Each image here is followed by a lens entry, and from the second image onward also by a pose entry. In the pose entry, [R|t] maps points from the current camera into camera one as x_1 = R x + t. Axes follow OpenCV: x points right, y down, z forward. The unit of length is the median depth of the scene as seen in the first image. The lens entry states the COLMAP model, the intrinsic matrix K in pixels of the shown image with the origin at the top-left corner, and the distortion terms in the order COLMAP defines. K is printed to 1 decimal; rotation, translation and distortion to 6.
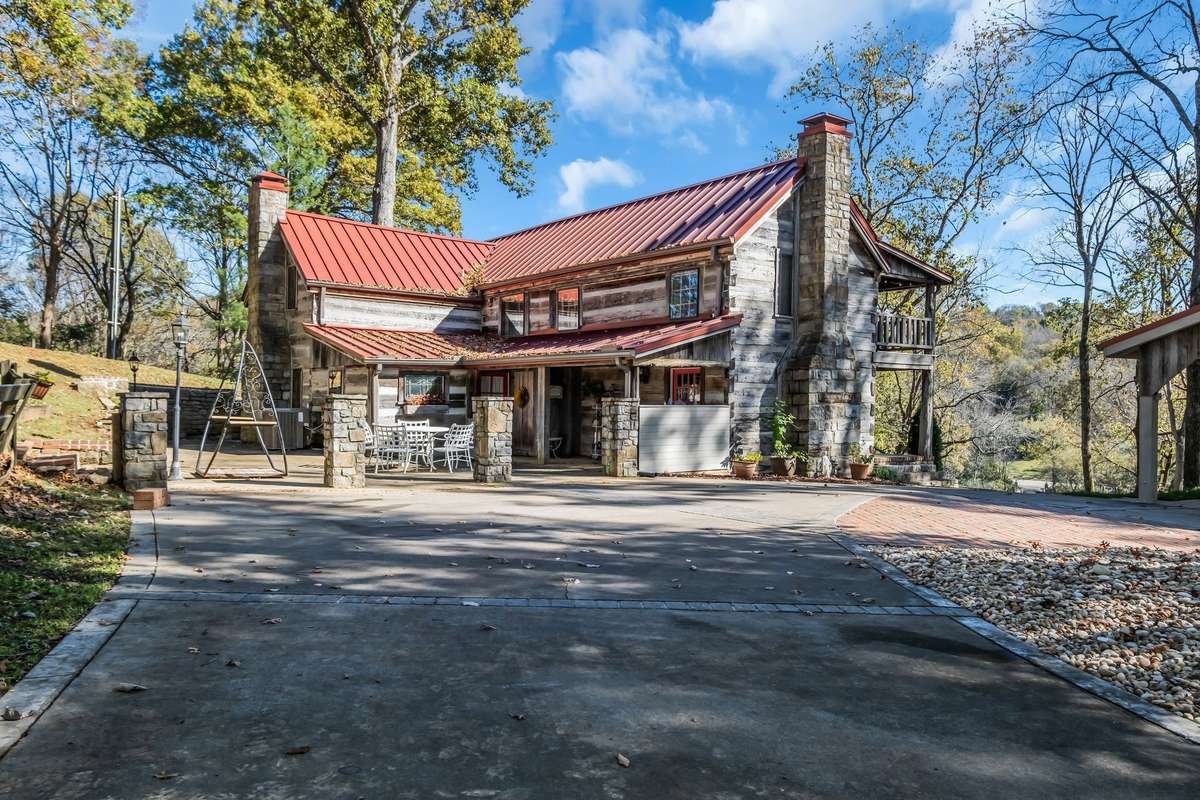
lens RADIAL K [[818.7, 0, 608.0], [0, 818.7, 396.8], [0, 0, 1]] dist [-0.000605, 0.000358]
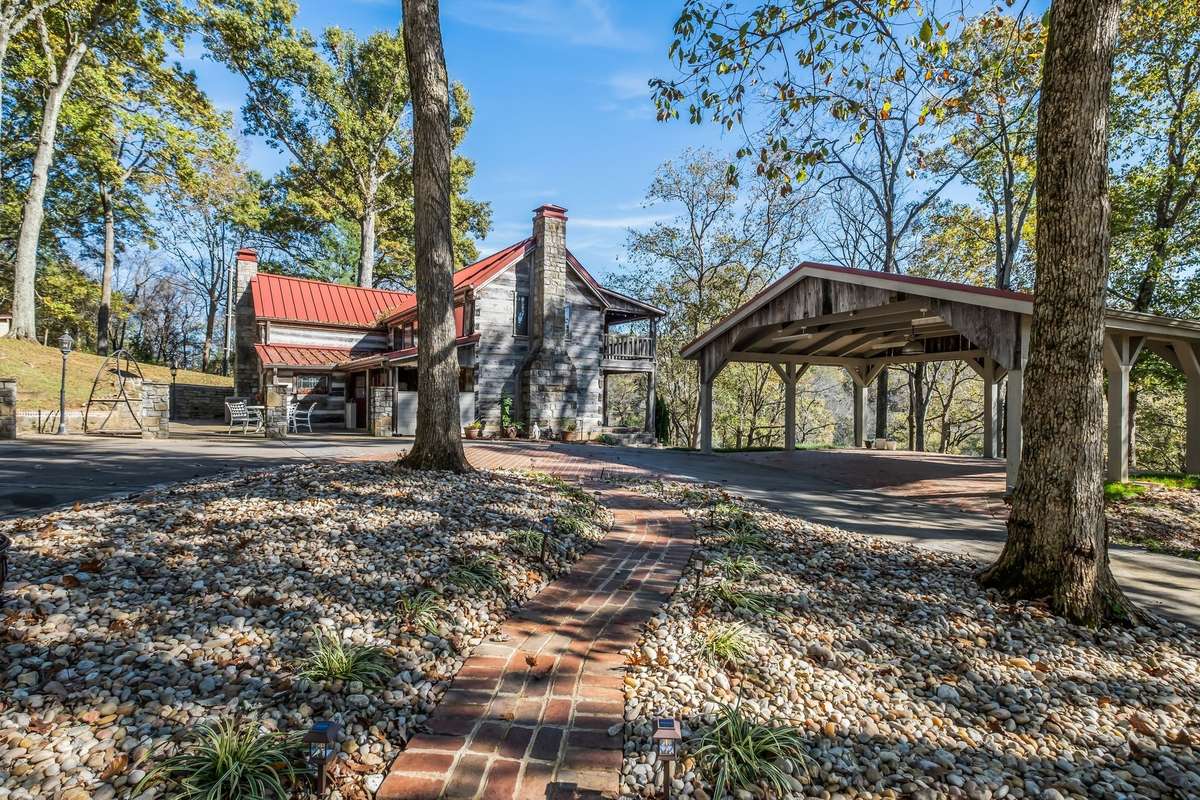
lens RADIAL K [[539.8, 0, 588.2], [0, 539.8, 401.1], [0, 0, 1]] dist [-0.013990, -0.000107]
pose [[0.999038, -0.000601, -0.043839, 0.350352], [0.000732, 0.999995, 0.002994, 0.020056], [0.043837, -0.003023, 0.999034, -0.013143]]
